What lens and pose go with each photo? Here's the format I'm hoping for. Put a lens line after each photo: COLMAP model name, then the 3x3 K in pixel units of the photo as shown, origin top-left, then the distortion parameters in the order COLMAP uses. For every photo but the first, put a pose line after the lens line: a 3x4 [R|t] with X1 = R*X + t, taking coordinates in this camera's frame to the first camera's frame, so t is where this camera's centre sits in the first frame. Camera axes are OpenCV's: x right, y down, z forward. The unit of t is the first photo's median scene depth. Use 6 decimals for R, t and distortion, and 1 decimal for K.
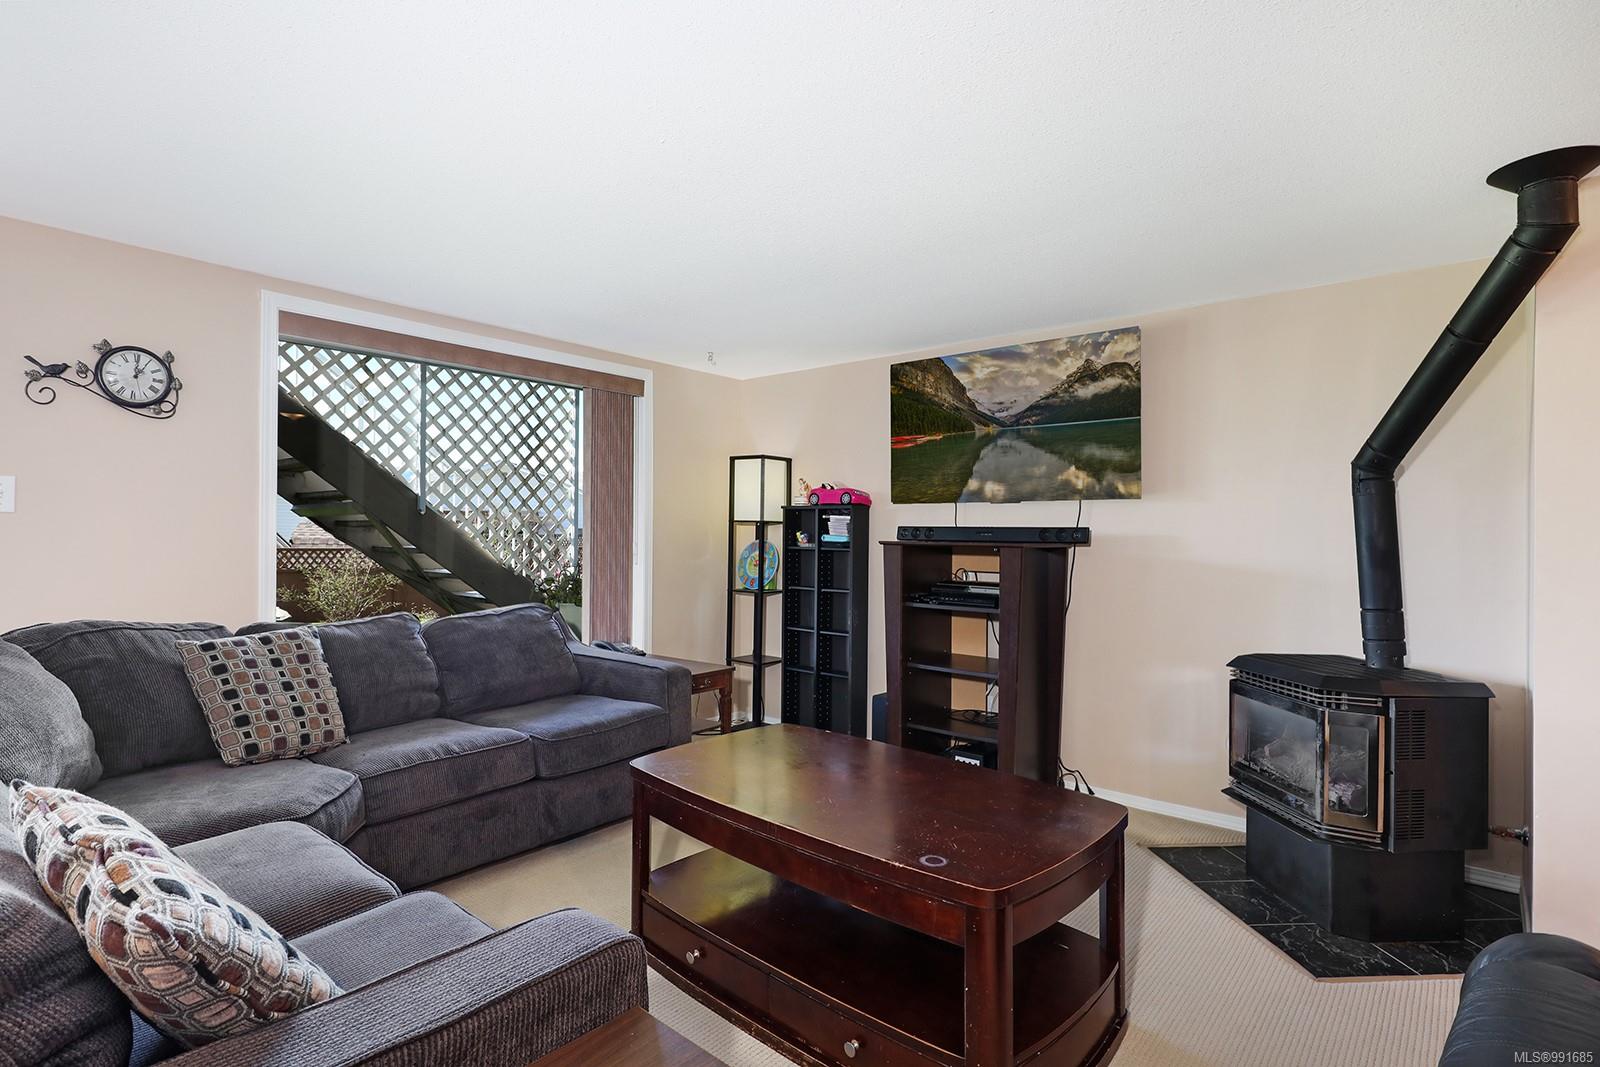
lens RADIAL K [[802.2, 0, 794.3], [0, 802.2, 539.9], [0, 0, 1]] dist [0.004658, 0.001128]
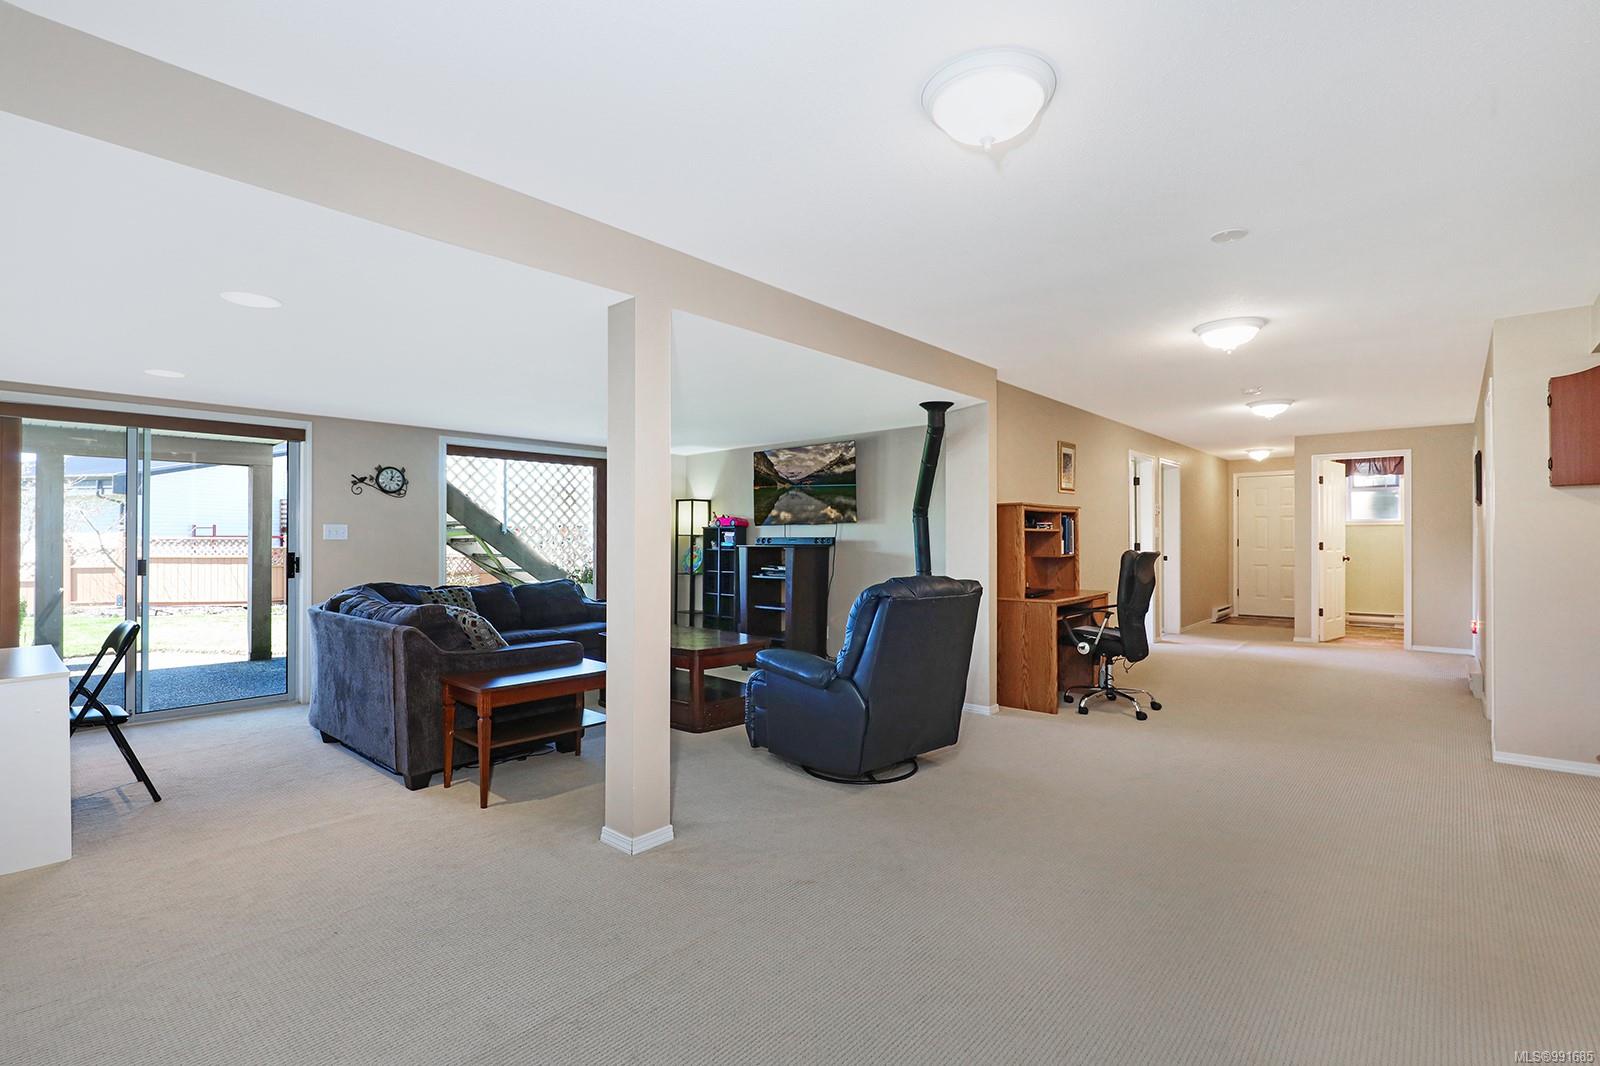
lens RADIAL K [[727.5, 0, 814.6], [0, 727.5, 523.6], [0, 0, 1]] dist [-0.001892, 0.000108]
pose [[0.999838, -0.016691, -0.006771, 0.264069], [0.016486, 0.999434, -0.029340, 0.002812], [0.007257, 0.029224, 0.999547, -0.689416]]
